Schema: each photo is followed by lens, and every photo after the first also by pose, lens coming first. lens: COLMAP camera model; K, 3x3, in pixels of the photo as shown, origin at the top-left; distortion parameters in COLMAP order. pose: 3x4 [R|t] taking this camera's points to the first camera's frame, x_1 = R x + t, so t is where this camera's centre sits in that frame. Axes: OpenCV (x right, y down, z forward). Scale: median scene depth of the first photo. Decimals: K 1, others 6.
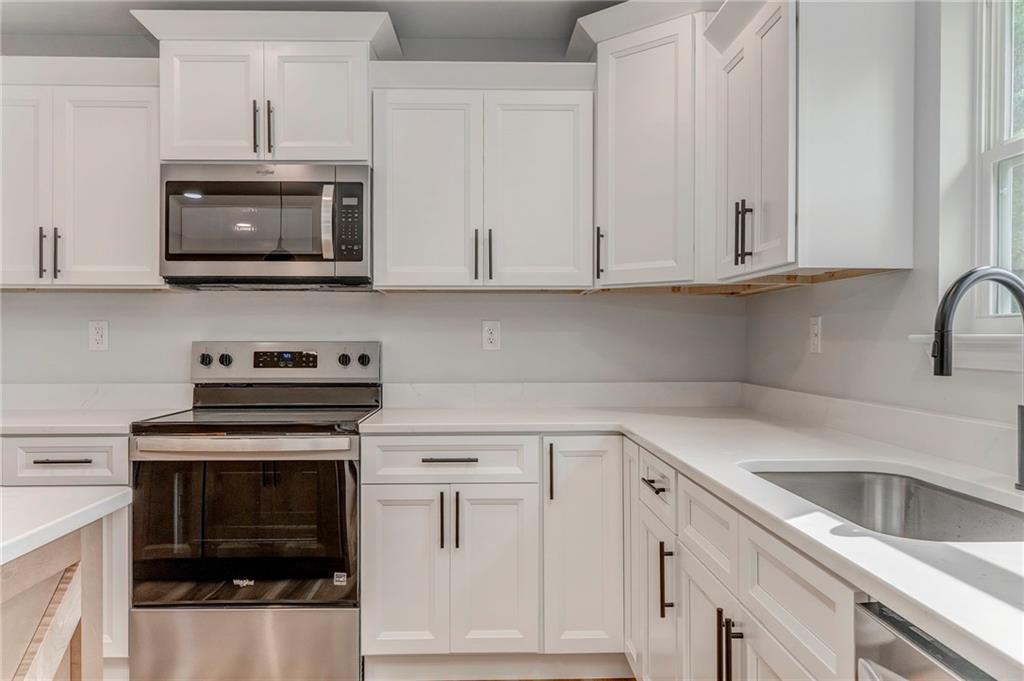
lens RADIAL K [[785.5, 0, 512.0], [0, 785.5, 340.5], [0, 0, 1]] dist [-0.000112, -0.002014]
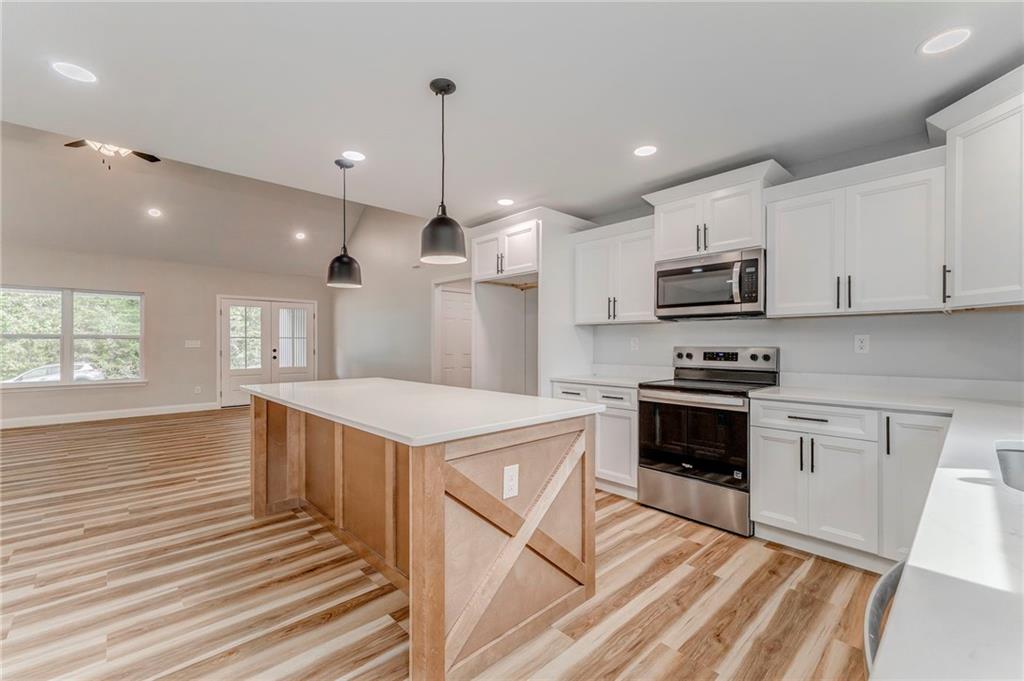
lens RADIAL K [[431.4, 0, 511.2], [0, 431.4, 345.0], [0, 0, 1]] dist [0.006400, -0.000208]
pose [[0.658230, 0.003228, -0.752810, 0.182550], [-0.003715, 0.999993, 0.001040, -0.002707], [0.752807, 0.002112, 0.658237, -0.071631]]
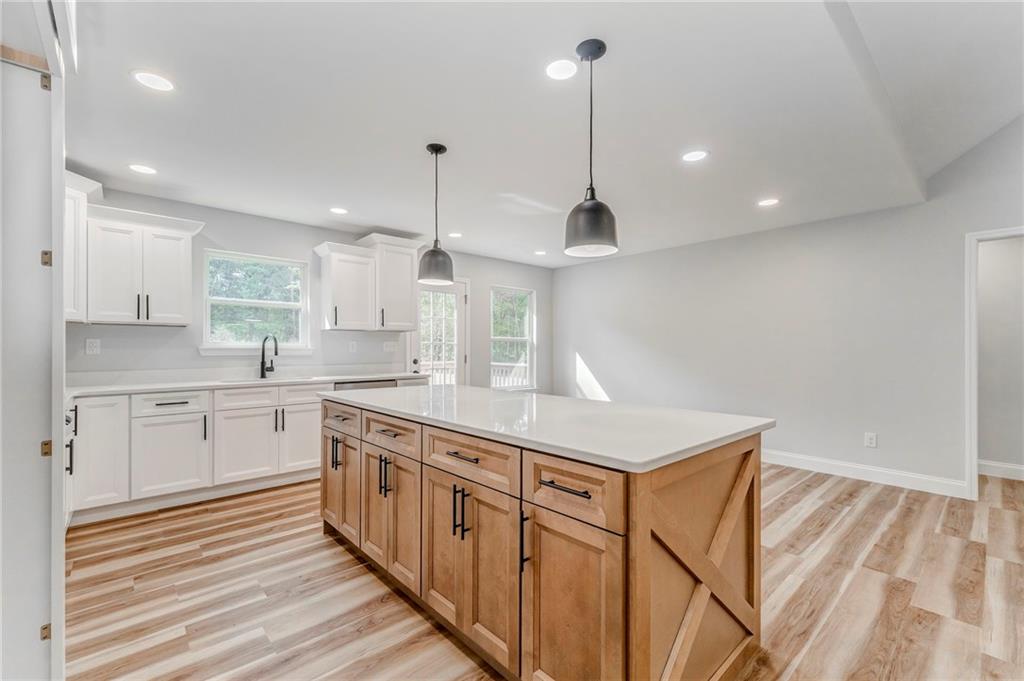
lens RADIAL K [[431.4, 0, 511.2], [0, 431.4, 345.0], [0, 0, 1]] dist [0.006400, -0.000208]
pose [[-0.644535, 0.002829, 0.764569, -1.279440], [0.000684, 0.999995, -0.003124, -0.006339], [-0.764574, -0.001490, -0.644534, 0.809985]]
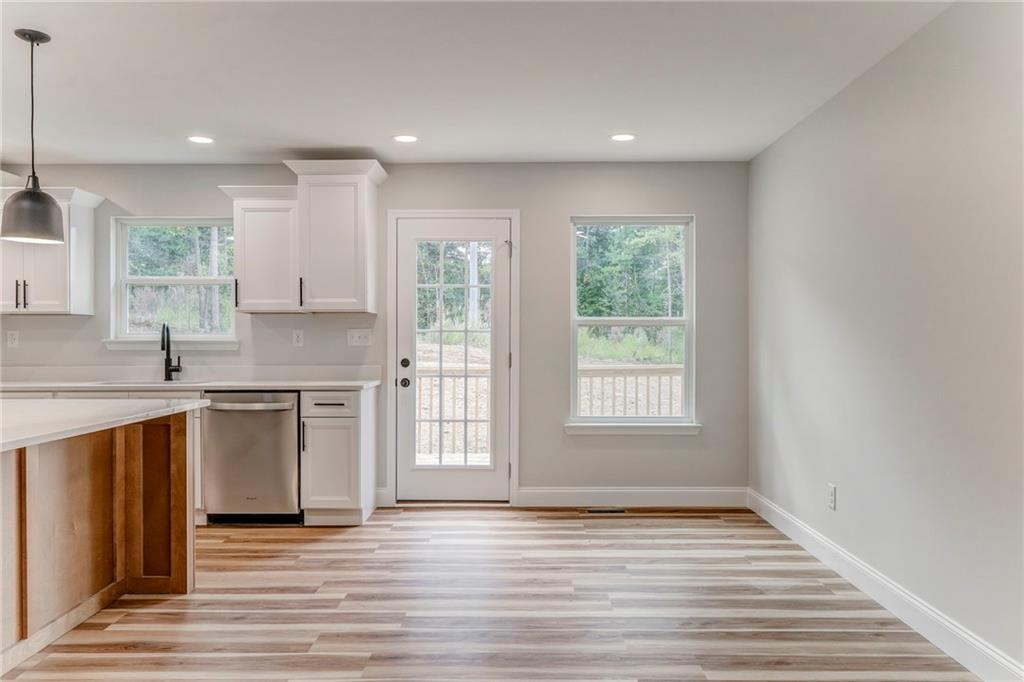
lens RADIAL K [[785.5, 0, 512.0], [0, 785.5, 341.0], [0, 0, 1]] dist [-0.000112, -0.002014]
pose [[0.041294, -0.004171, 0.999138, -1.560109], [0.005720, 0.999976, 0.003938, -0.002662], [-0.999131, 0.005552, 0.041317, -0.411221]]
